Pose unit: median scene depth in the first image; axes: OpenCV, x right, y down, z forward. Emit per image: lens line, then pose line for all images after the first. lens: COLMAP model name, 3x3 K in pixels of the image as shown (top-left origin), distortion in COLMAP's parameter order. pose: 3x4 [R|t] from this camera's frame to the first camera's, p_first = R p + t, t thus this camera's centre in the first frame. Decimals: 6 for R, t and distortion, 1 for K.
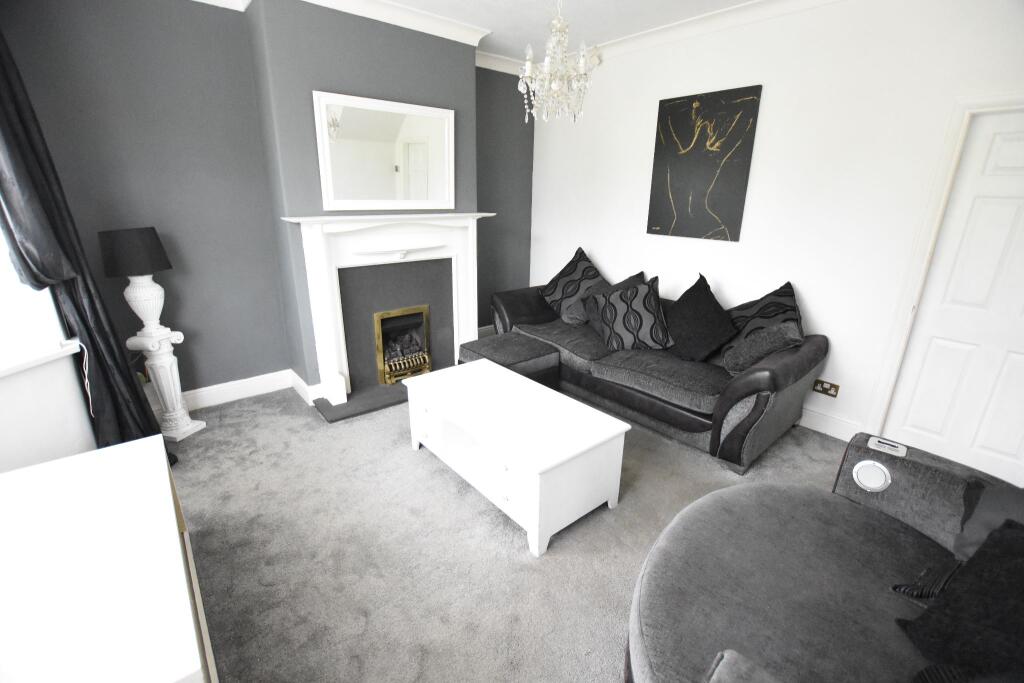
lens RADIAL K [[449.1, 0, 513.0], [0, 449.1, 338.5], [0, 0, 1]] dist [-0.021655, -0.000331]
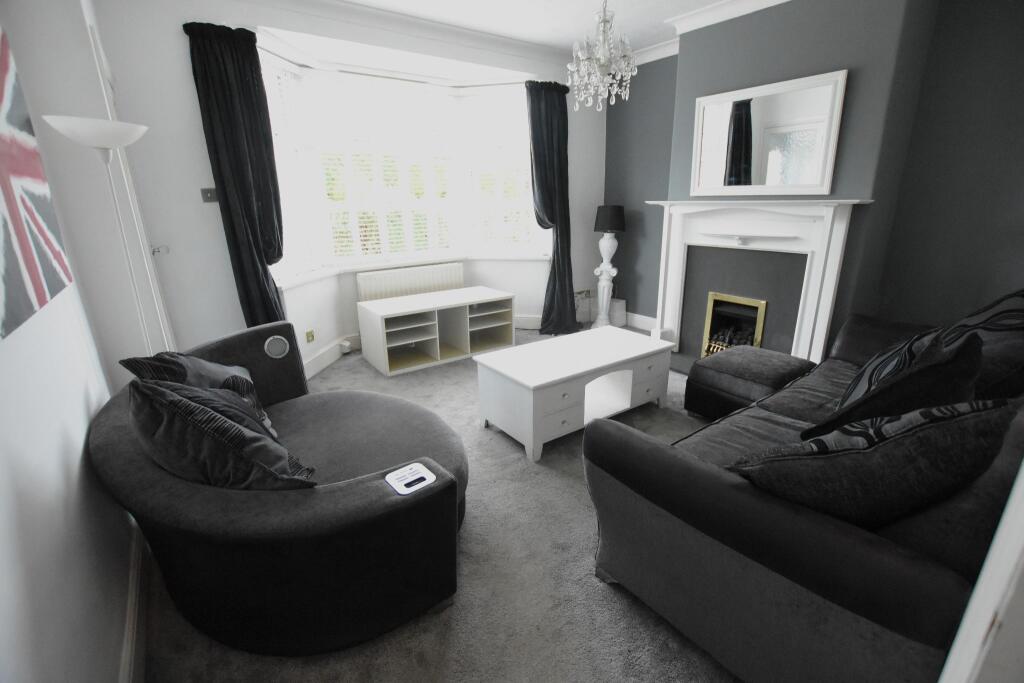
lens RADIAL K [[449.1, 0, 509.1], [0, 449.1, 337.0], [0, 0, 1]] dist [-0.021655, -0.000331]
pose [[-0.072274, 0.287289, -0.955113, 0.841978], [-0.281093, 0.912933, 0.295872, -0.150320], [0.956955, 0.289860, 0.014773, 0.595322]]
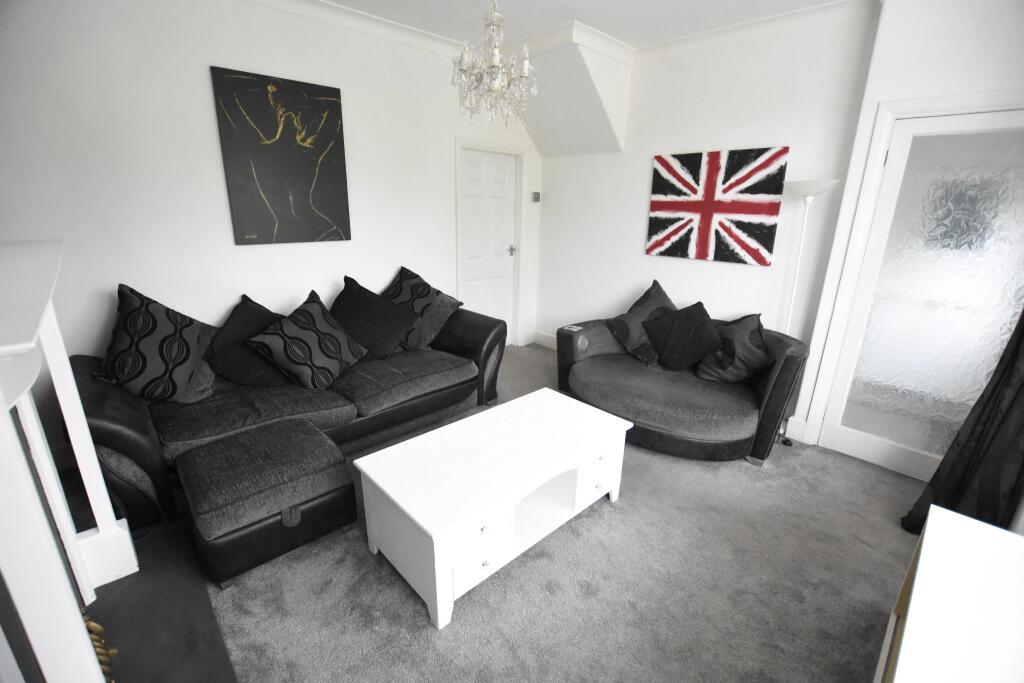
lens RADIAL K [[449.1, 0, 515.6], [0, 449.1, 342.9], [0, 0, 1]] dist [-0.021655, -0.000331]
pose [[-0.061542, -0.319876, 0.945459, -0.577648], [0.279329, 0.903883, 0.323992, -0.229925], [-0.958221, 0.284033, 0.033724, 0.663456]]
